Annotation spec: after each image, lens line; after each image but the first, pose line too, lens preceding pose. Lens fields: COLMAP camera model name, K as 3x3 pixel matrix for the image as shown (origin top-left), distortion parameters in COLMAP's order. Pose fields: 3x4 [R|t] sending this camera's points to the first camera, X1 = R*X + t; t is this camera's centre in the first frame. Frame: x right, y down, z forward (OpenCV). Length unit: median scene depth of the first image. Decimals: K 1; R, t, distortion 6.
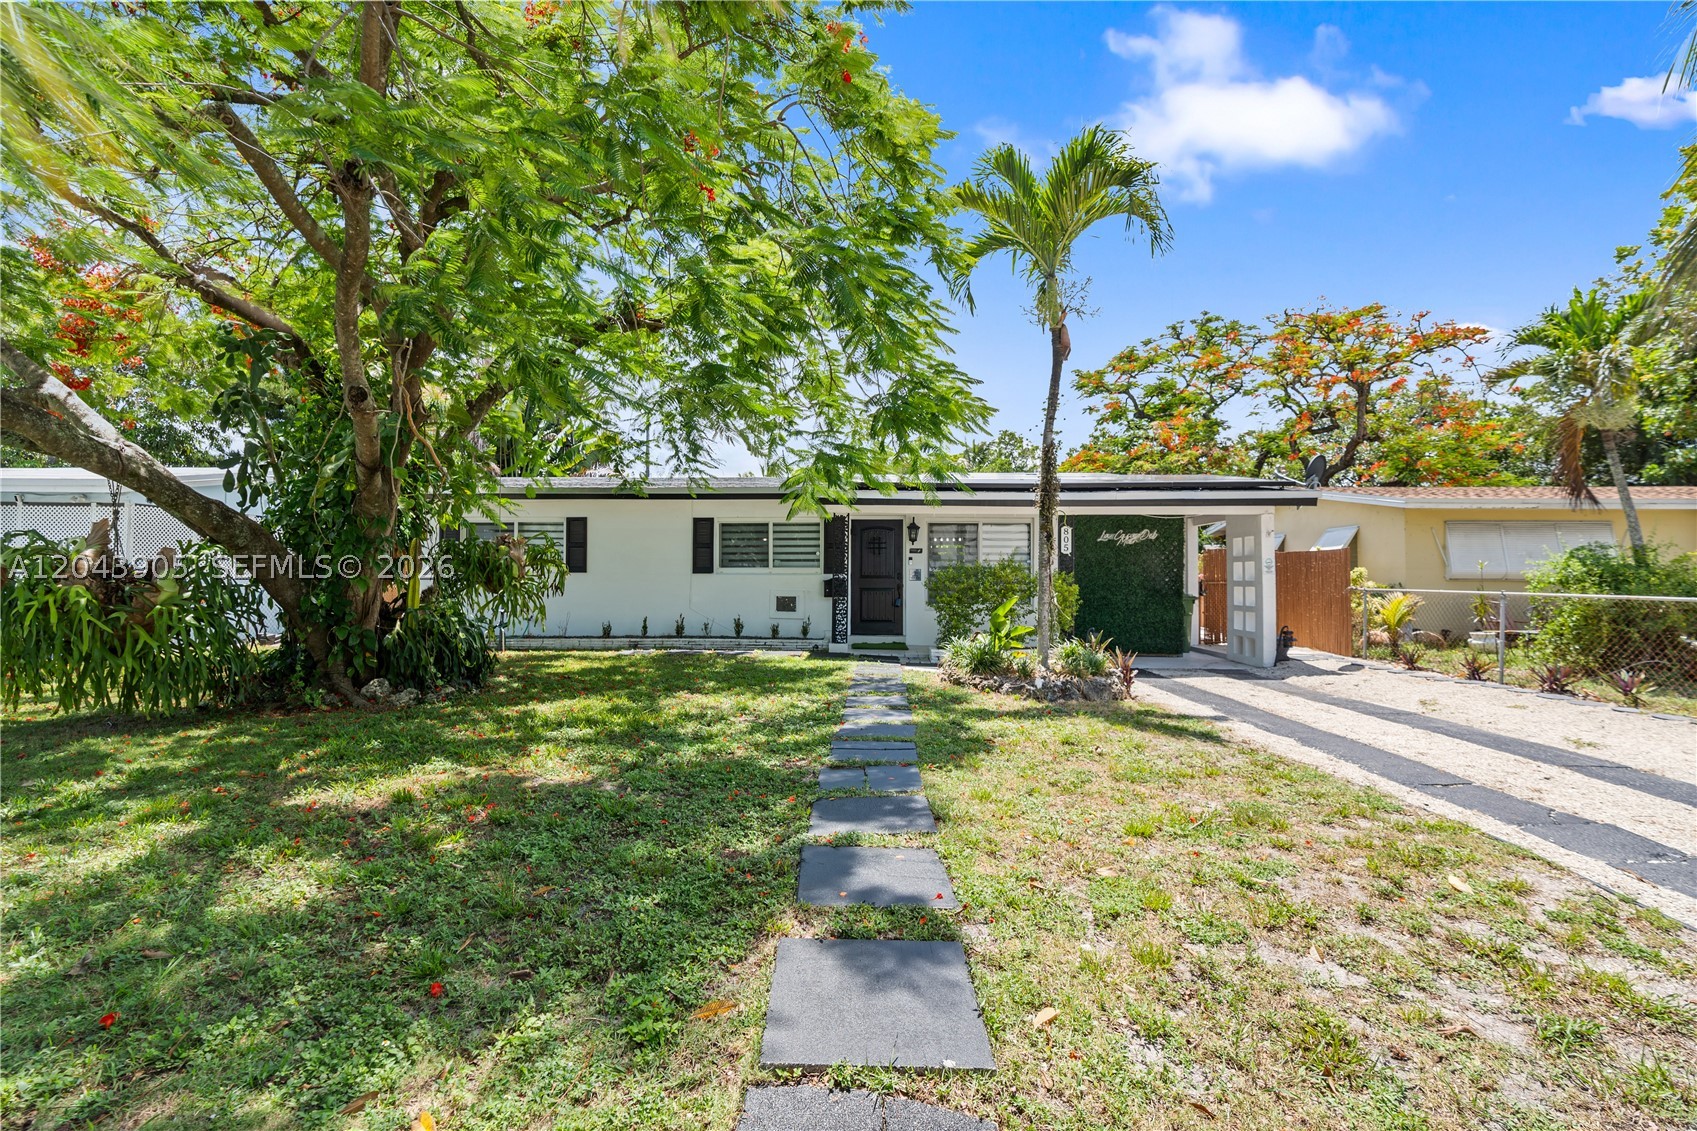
lens RADIAL K [[771.4, 0, 844.2], [0, 771.4, 559.9], [0, 0, 1]] dist [-0.008248, 0.001610]
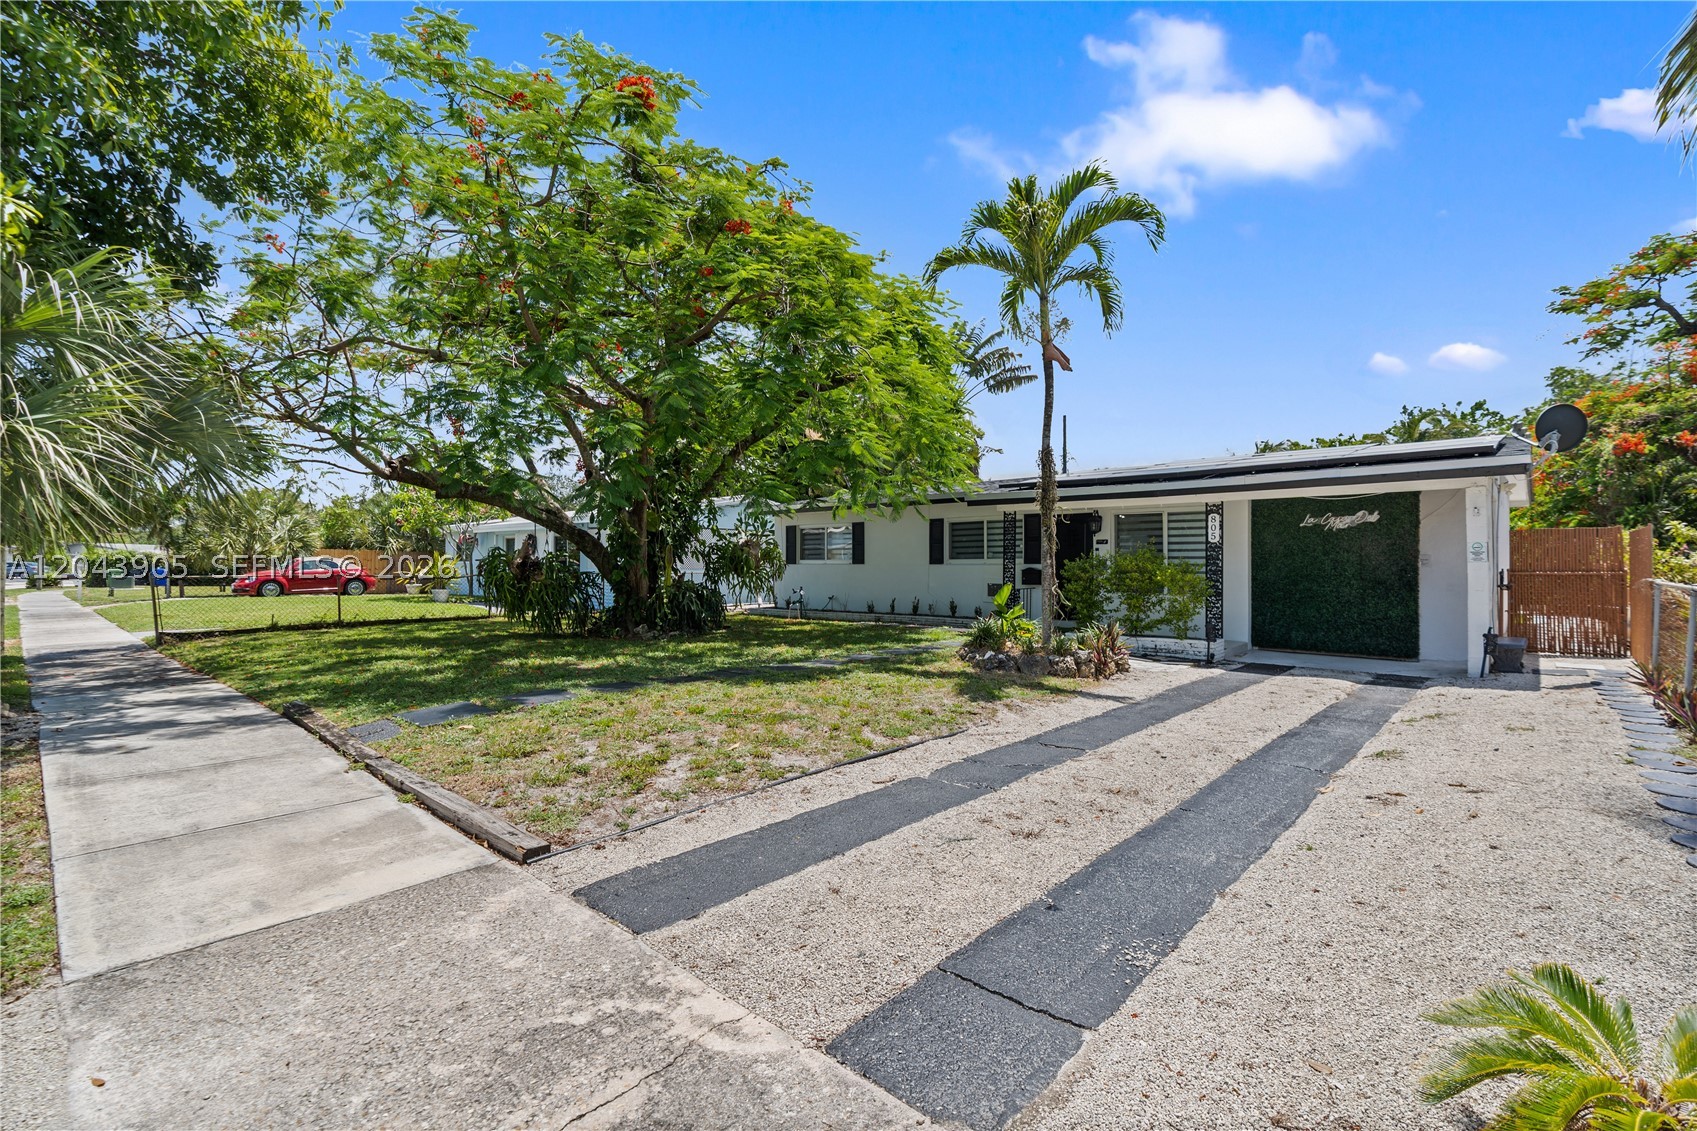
lens RADIAL K [[771.4, 0, 844.2], [0, 771.4, 559.9], [0, 0, 1]] dist [-0.008248, 0.001610]
pose [[0.762527, -0.007856, -0.646909, 0.504685], [0.014872, 0.999875, 0.005388, 0.001987], [0.646786, -0.013729, 0.762548, -0.027860]]
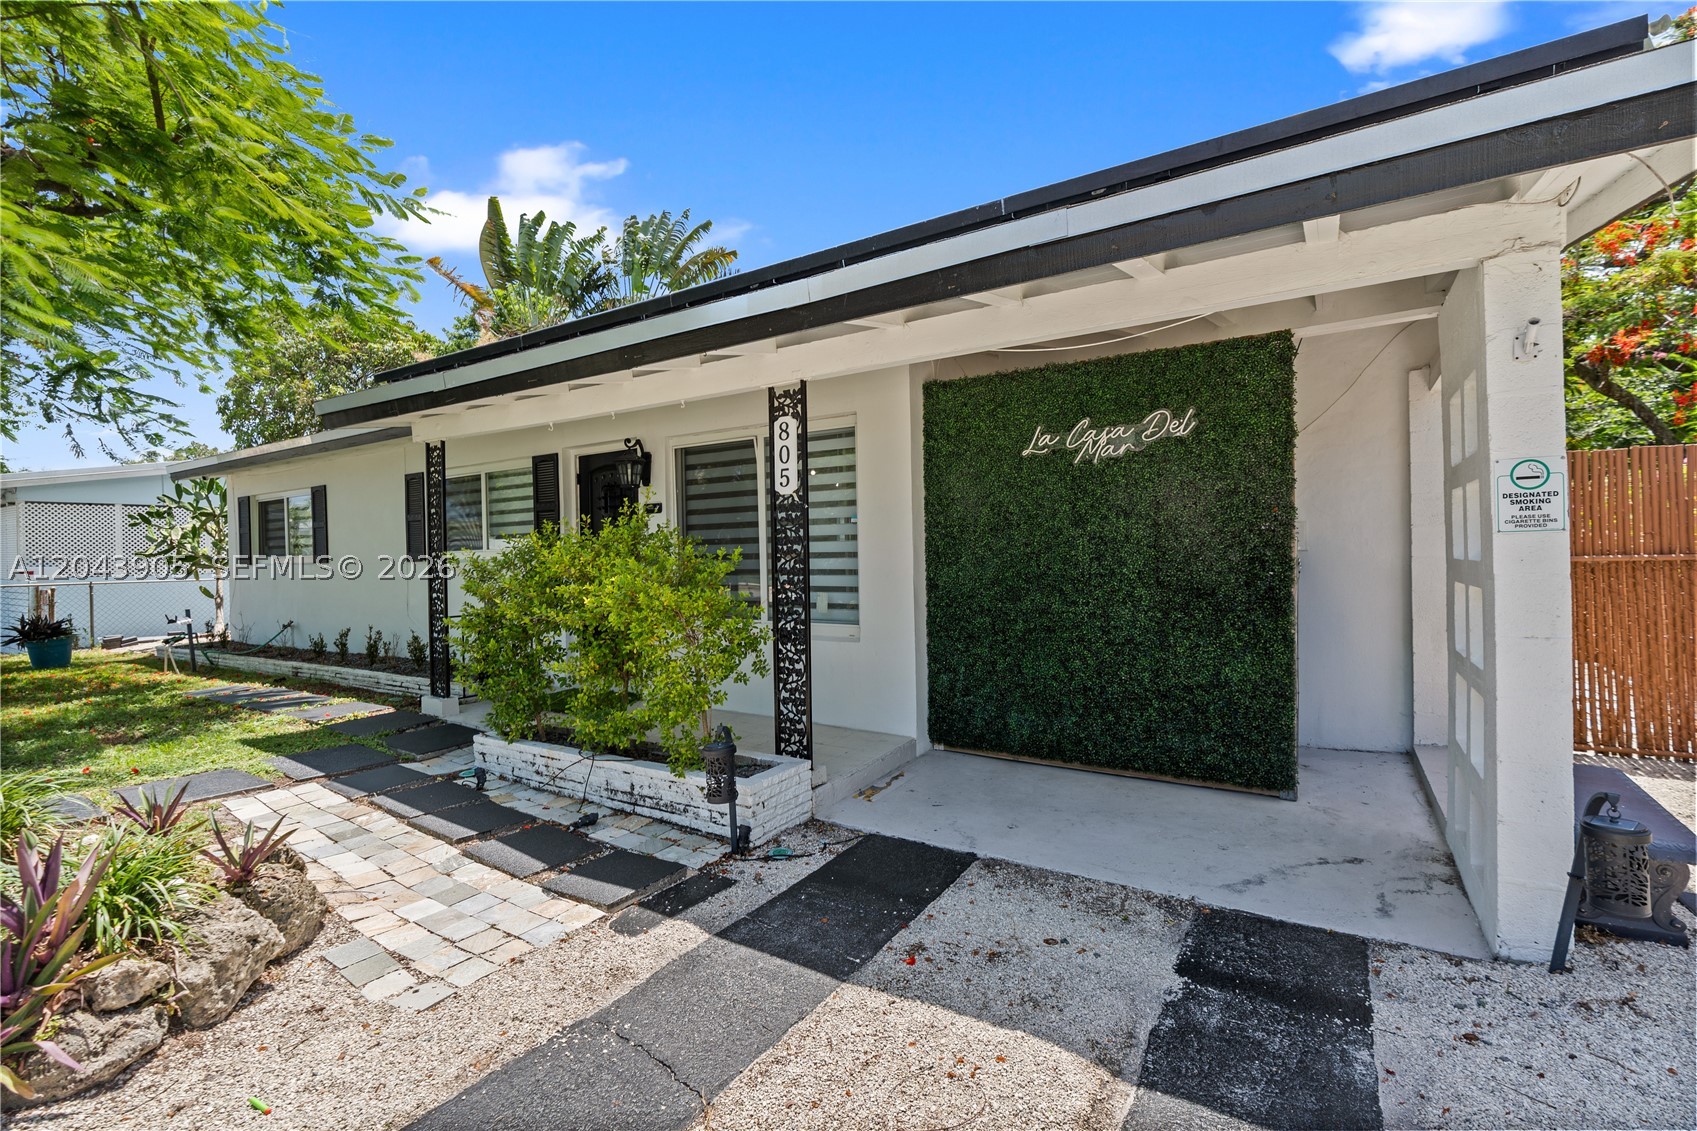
lens RADIAL K [[771.4, 0, 844.2], [0, 771.4, 559.9], [0, 0, 1]] dist [-0.008248, 0.001610]
pose [[0.862945, -0.017748, -0.504986, 0.441208], [0.033792, 0.999173, 0.022628, 0.013734], [0.504167, -0.036591, 0.862831, 0.641002]]
